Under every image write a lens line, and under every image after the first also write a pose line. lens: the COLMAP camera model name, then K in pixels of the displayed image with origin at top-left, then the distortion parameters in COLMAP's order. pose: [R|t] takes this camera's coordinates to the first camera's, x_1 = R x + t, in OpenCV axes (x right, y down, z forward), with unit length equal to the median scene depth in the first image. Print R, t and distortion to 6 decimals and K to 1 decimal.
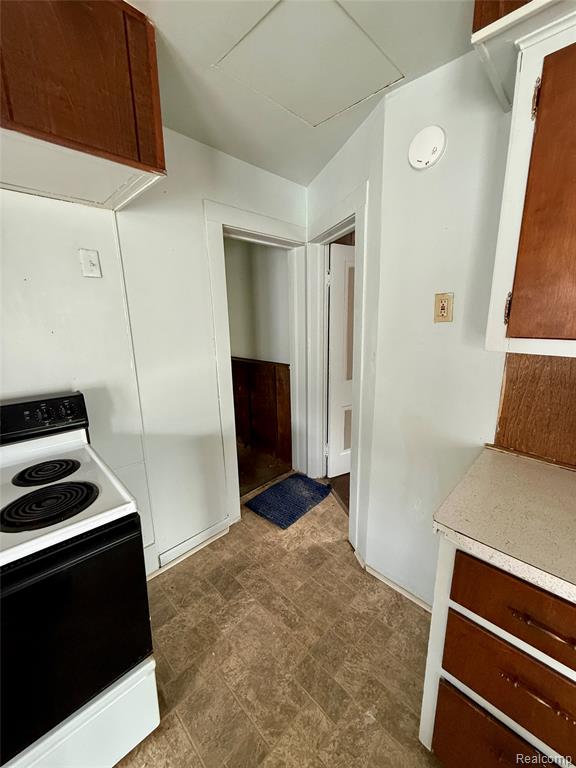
lens RADIAL K [[289.0, 0, 288.0], [0, 289.0, 384.0], [0, 0, 1]] dist [-0.037434, 0.000038]
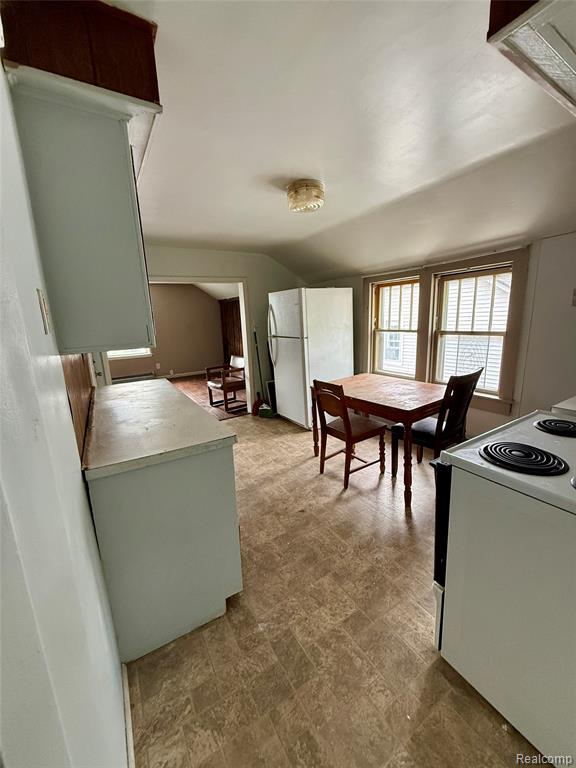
lens RADIAL K [[305.2, 0, 288.2], [0, 305.2, 381.5], [0, 0, 1]] dist [-0.003146, -0.000114]
pose [[-0.968639, 0.008519, 0.248327, -0.166447], [0.113404, 0.904407, 0.411324, -0.354856], [-0.221084, 0.426585, -0.877010, 1.541341]]
